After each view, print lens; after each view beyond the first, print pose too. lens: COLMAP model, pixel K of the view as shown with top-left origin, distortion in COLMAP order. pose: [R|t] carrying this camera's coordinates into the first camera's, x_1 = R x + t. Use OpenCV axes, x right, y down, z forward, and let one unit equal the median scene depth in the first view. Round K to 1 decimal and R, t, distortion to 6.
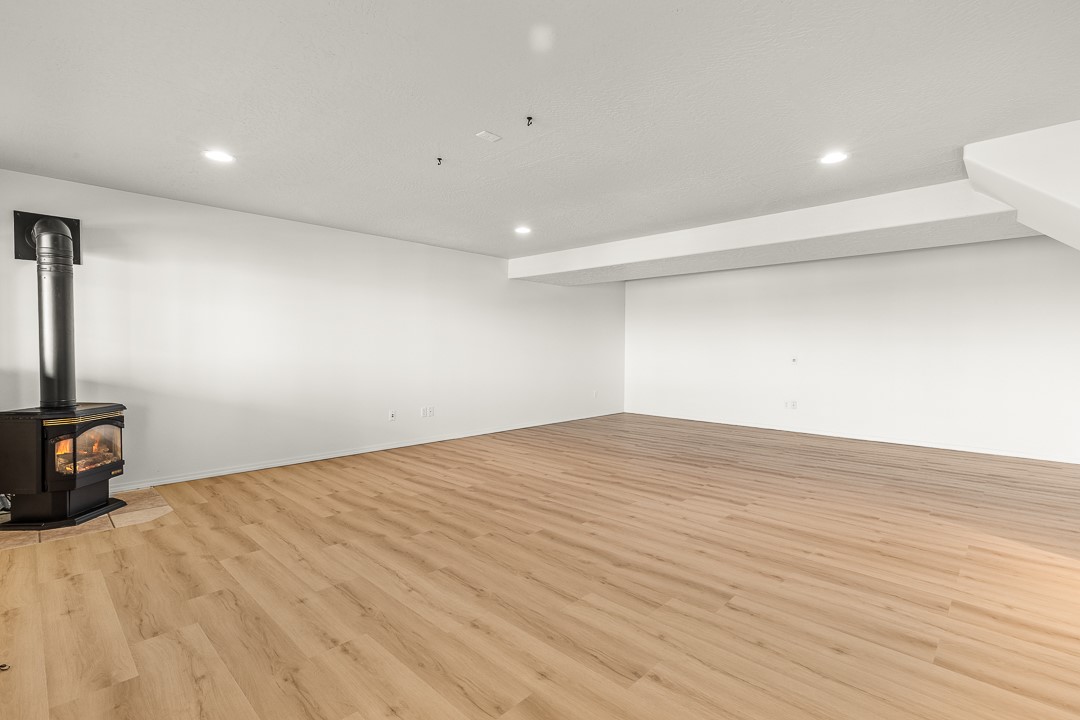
lens RADIAL K [[512.3, 0, 540.0], [0, 512.3, 360.0], [0, 0, 1]] dist [-0.001781, -0.000457]
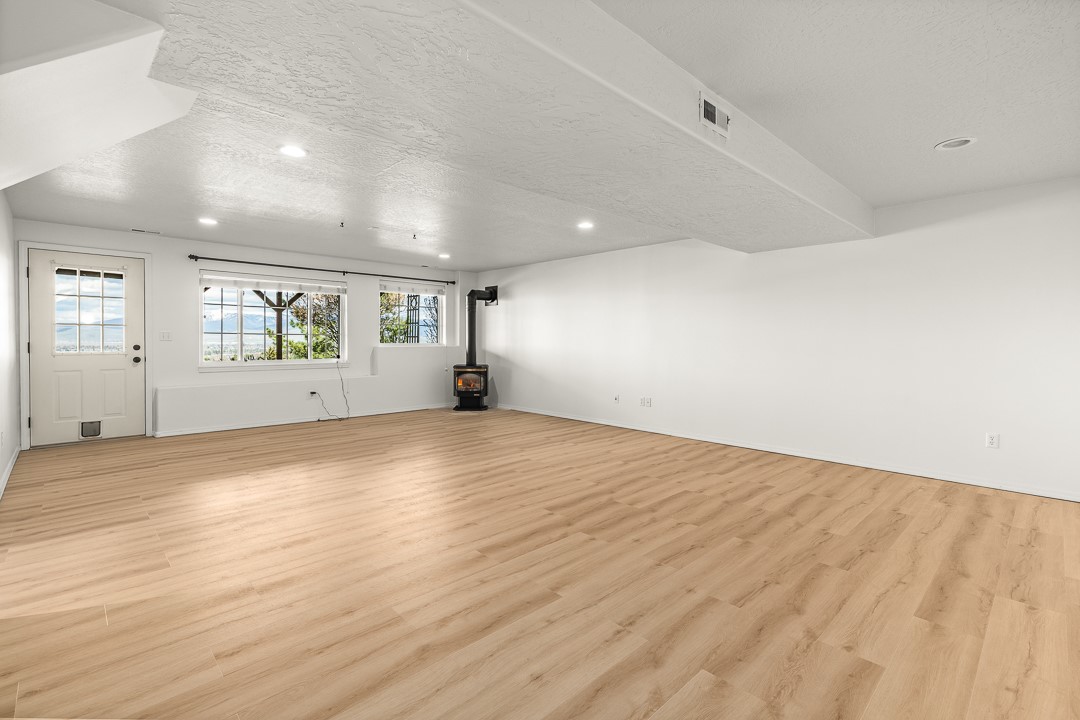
lens RADIAL K [[481.8, 0, 540.0], [0, 481.8, 360.0], [0, 0, 1]] dist [0.010992, -0.000428]
pose [[-0.038756, 0.040067, -0.998445, 1.228338], [-0.027670, 0.998770, 0.041154, -0.034786], [0.998866, 0.029222, -0.037600, 1.243837]]
